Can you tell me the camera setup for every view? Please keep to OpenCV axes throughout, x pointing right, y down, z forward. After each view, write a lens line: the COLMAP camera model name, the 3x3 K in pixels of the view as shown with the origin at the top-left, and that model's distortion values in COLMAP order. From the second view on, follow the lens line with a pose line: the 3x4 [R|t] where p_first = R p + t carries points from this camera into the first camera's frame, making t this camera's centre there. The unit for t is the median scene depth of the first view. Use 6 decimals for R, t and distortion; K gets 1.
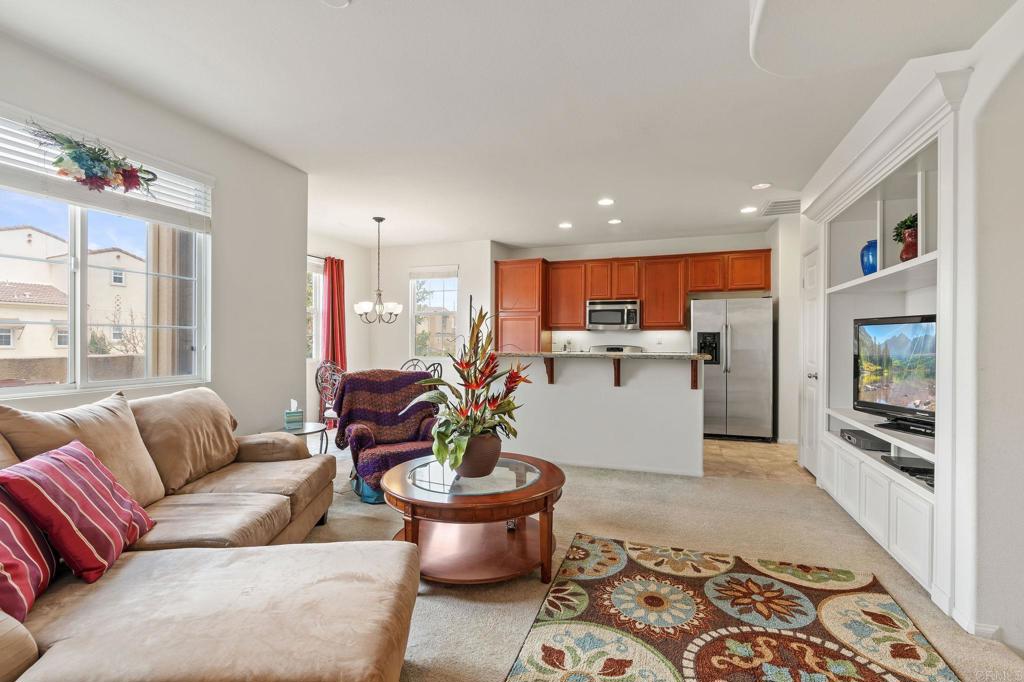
lens RADIAL K [[463.1, 0, 518.0], [0, 463.1, 340.5], [0, 0, 1]] dist [-0.009261, 0.003111]
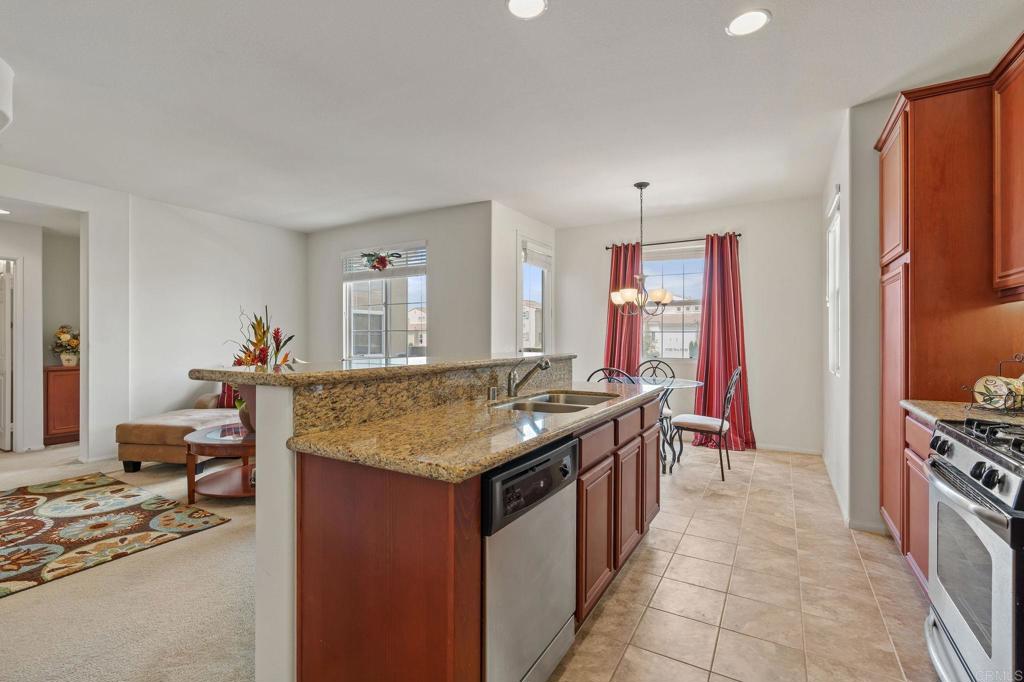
lens RADIAL K [[463.1, 0, 507.9], [0, 463.1, 338.1], [0, 0, 1]] dist [-0.009261, 0.003111]
pose [[-0.204696, 0.001951, -0.978824, 1.447878], [-0.001983, 0.999995, 0.002408, -0.004422], [0.978824, 0.002434, -0.204691, 2.577869]]
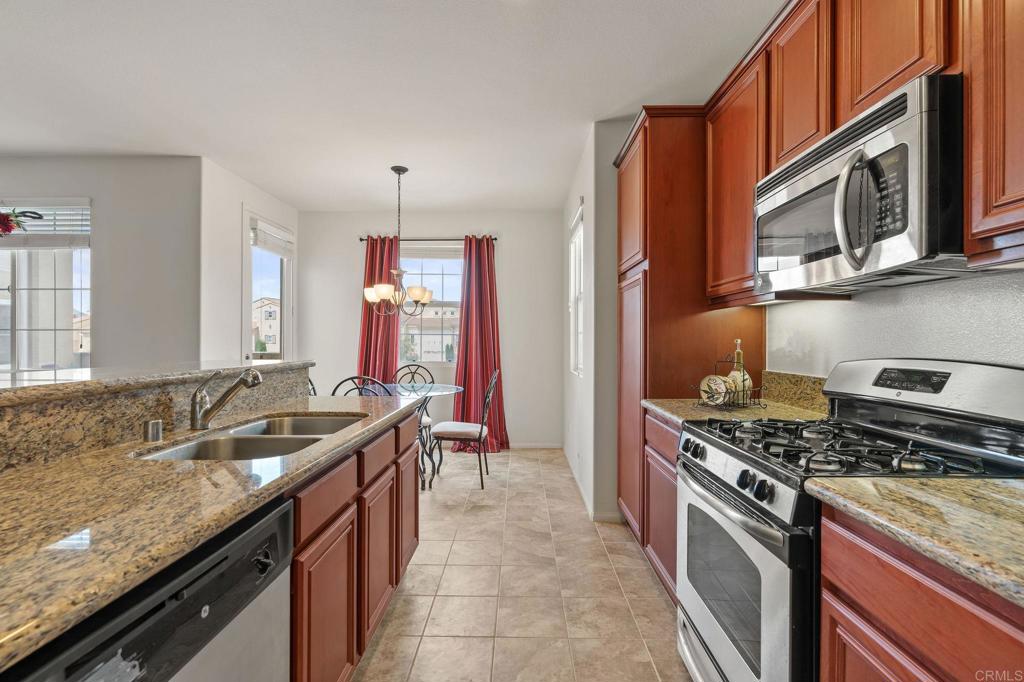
lens RADIAL K [[463.1, 0, 512.6], [0, 463.1, 338.2], [0, 0, 1]] dist [-0.009261, 0.003111]
pose [[0.305979, -0.004098, -0.952029, 1.184126], [-0.003159, 0.999981, -0.005320, -0.002682], [0.952033, 0.004636, 0.305960, 2.607825]]
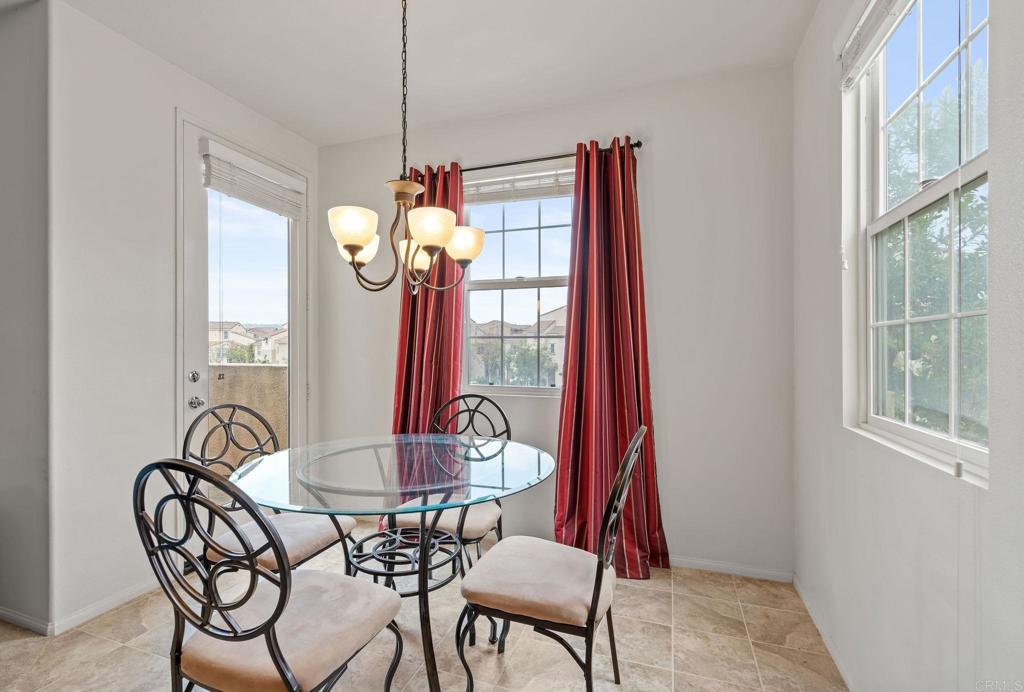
lens RADIAL K [[463.1, 0, 500.5], [0, 463.1, 344.4], [0, 0, 1]] dist [-0.009261, 0.003111]
pose [[-0.023218, -0.011356, -0.999666, 0.000462], [-0.003656, 0.999930, -0.011274, 0.001633], [0.999724, 0.003393, -0.023258, 2.948958]]
